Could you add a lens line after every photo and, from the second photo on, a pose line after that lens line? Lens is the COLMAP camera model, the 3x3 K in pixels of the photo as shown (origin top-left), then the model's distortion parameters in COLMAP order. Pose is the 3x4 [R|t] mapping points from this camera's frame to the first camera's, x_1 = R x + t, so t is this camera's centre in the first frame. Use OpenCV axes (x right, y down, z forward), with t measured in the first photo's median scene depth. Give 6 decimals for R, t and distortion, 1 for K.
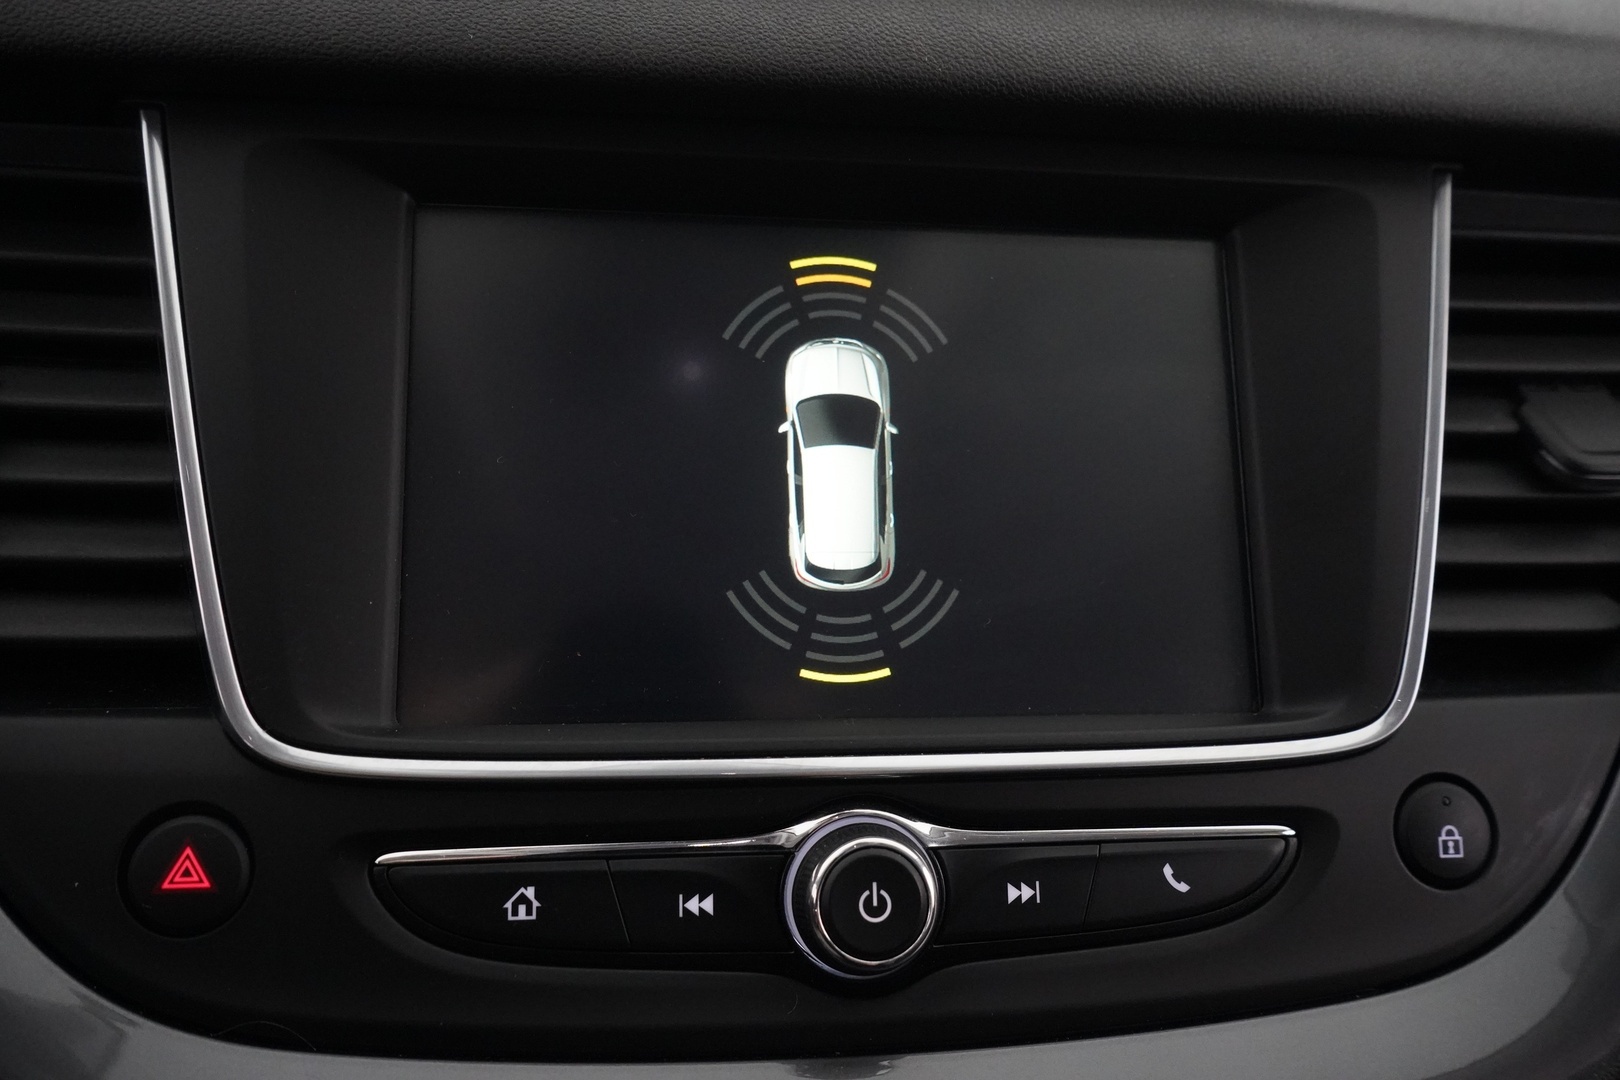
lens RADIAL K [[1319.8, 0, 823.3], [0, 1319.8, 554.0], [0, 0, 1]] dist [-0.011678, 0.019825]
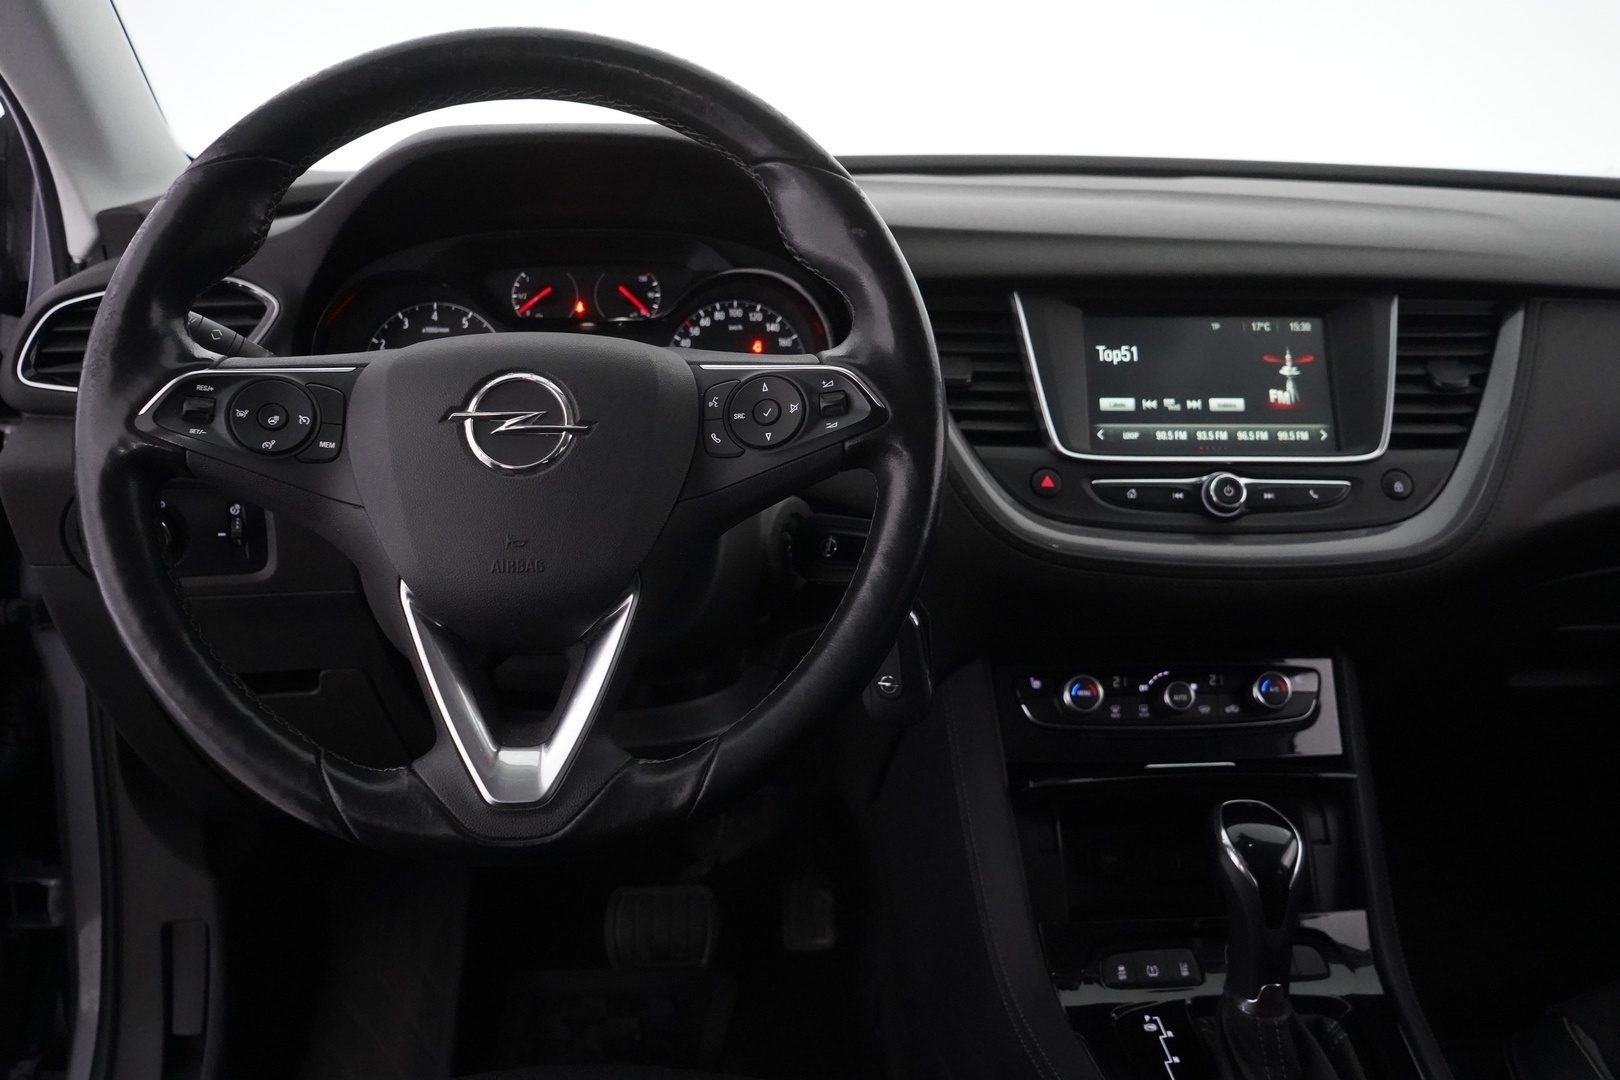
lens RADIAL K [[1319.8, 0, 820.1], [0, 1319.8, 535.5], [0, 0, 1]] dist [-0.011678, 0.019825]
pose [[0.991800, -0.013672, -0.127065, -0.601129], [-0.000840, 0.993543, -0.113457, 0.770588], [0.127795, 0.112633, 0.985384, -2.651621]]
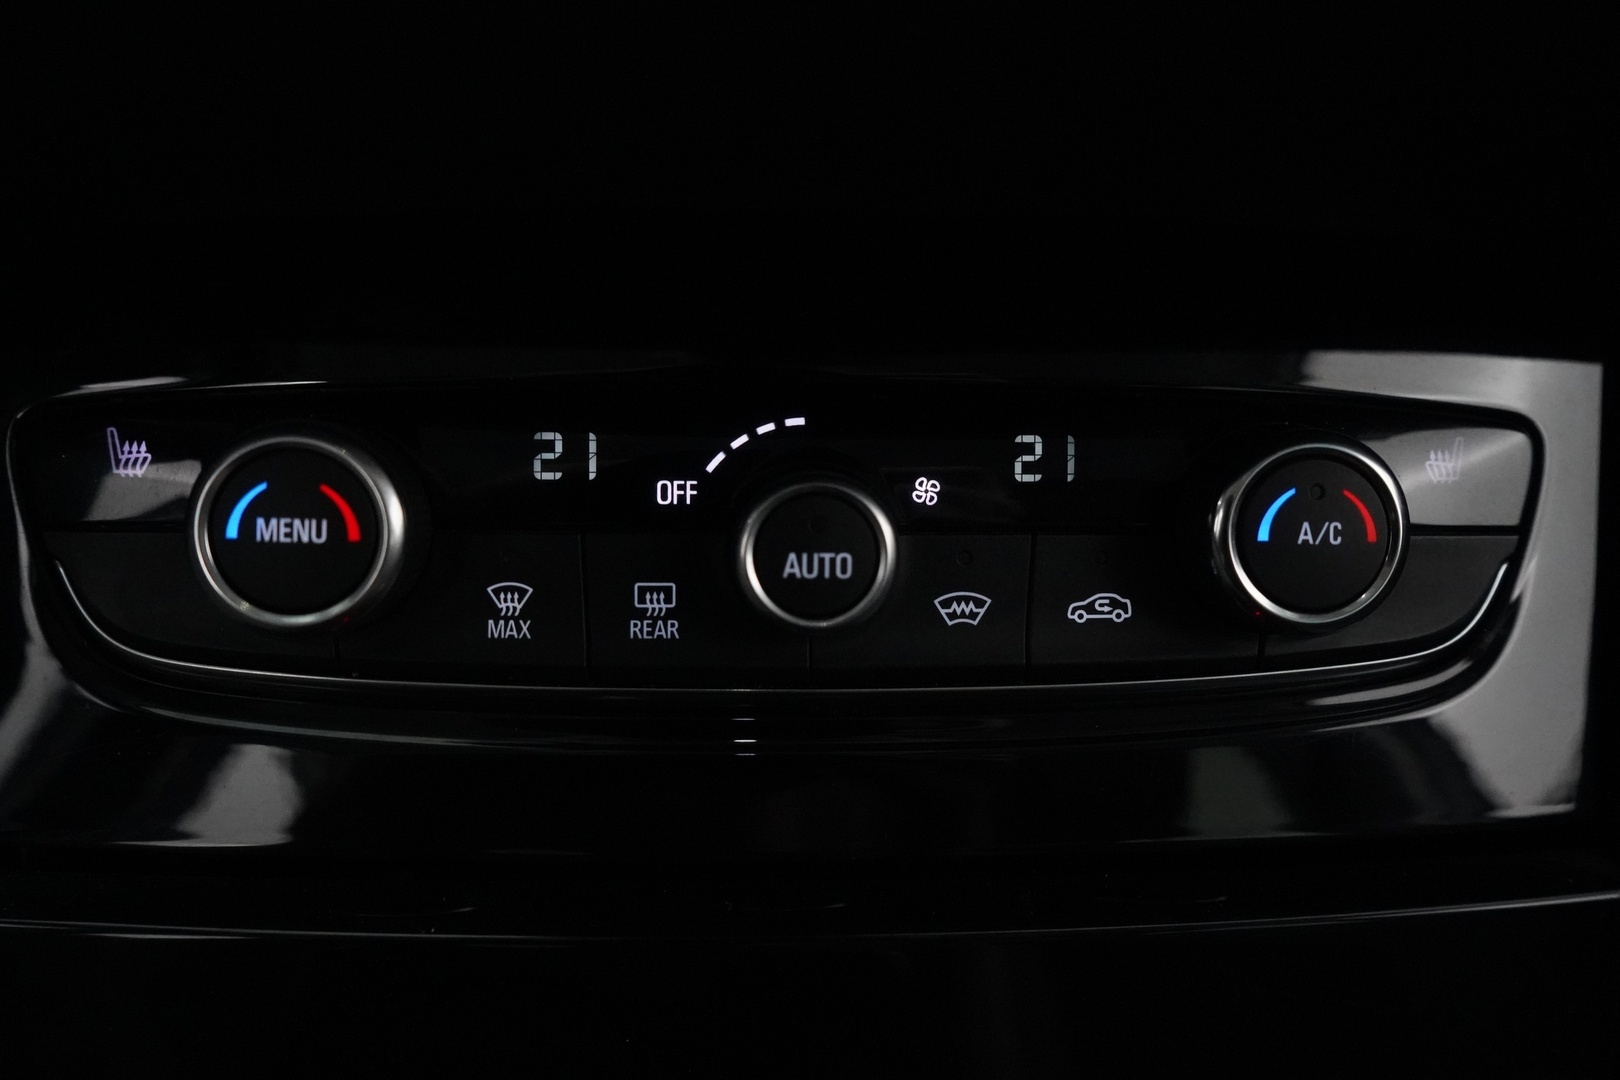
lens RADIAL K [[1319.8, 0, 819.8], [0, 1319.8, 537.9], [0, 0, 1]] dist [-0.011678, 0.019825]
pose [[0.988196, 0.056446, -0.142415, 0.021048], [-0.030708, 0.983762, 0.176834, 0.664214], [0.150084, -0.170373, 0.973883, 0.470071]]
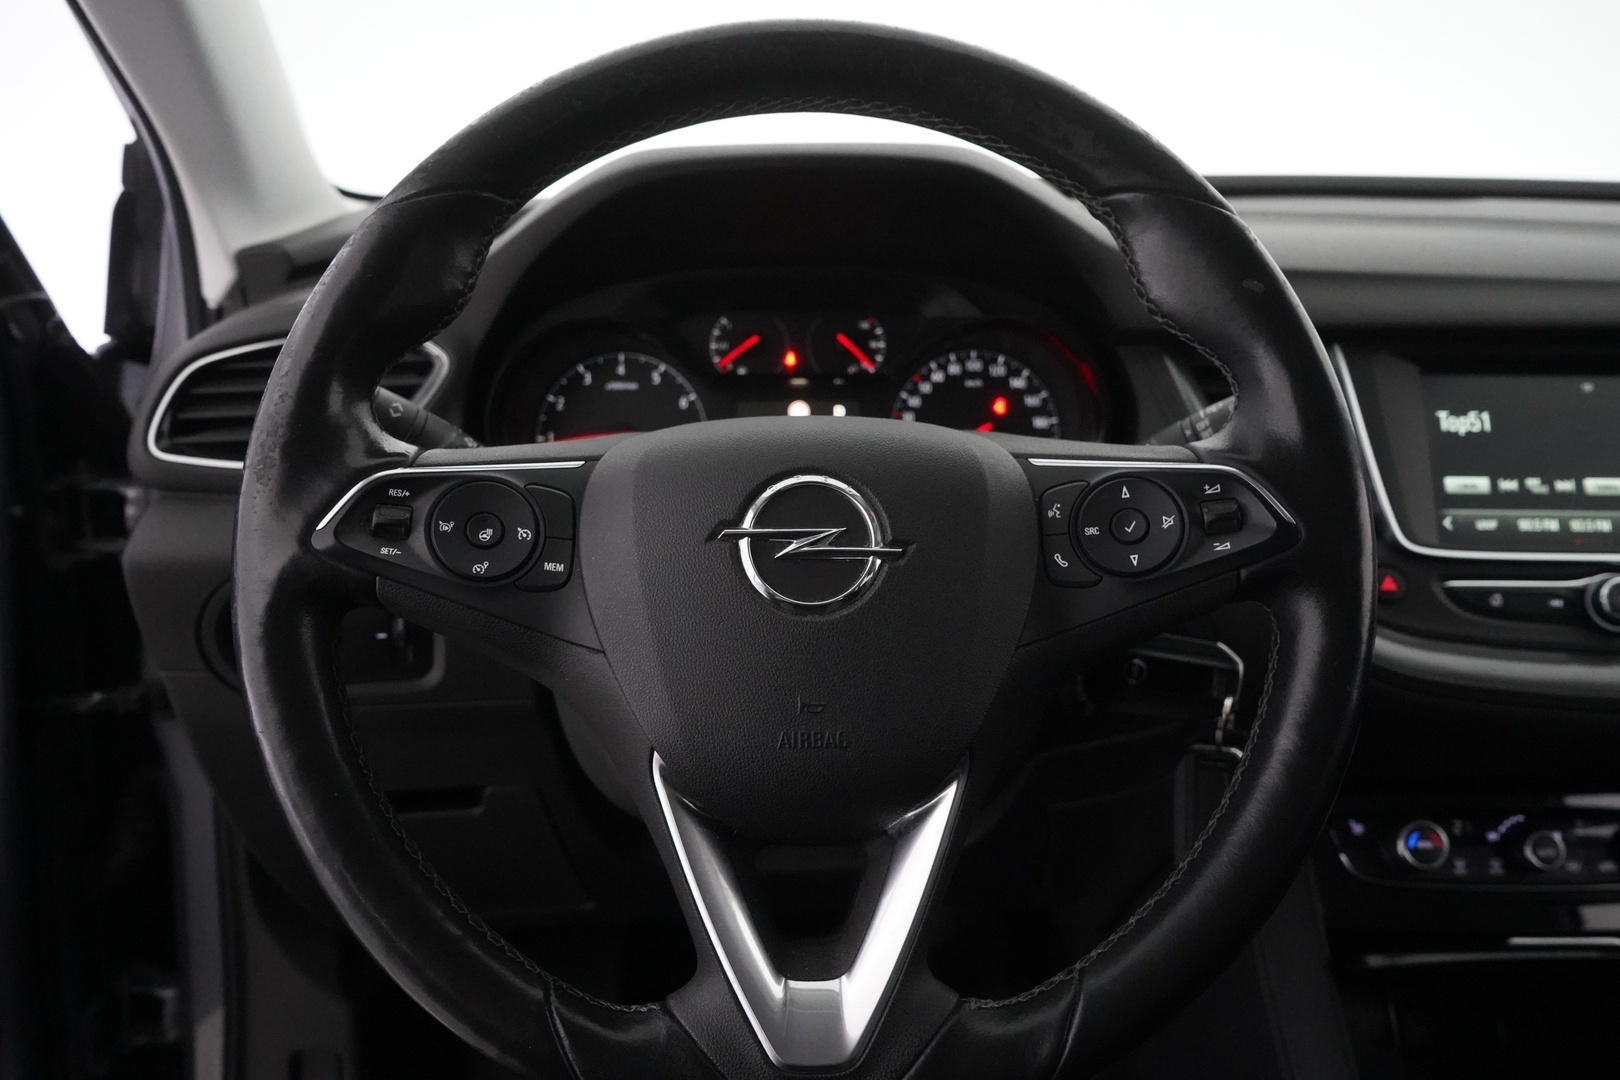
lens RADIAL K [[1319.8, 0, 816.6], [0, 1319.8, 535.9], [0, 0, 1]] dist [-0.011678, 0.019825]
pose [[0.982568, -0.005027, -0.185836, -1.129420], [-0.018175, 0.992248, -0.122938, 0.492964], [0.185013, 0.124172, 0.974860, -2.105809]]
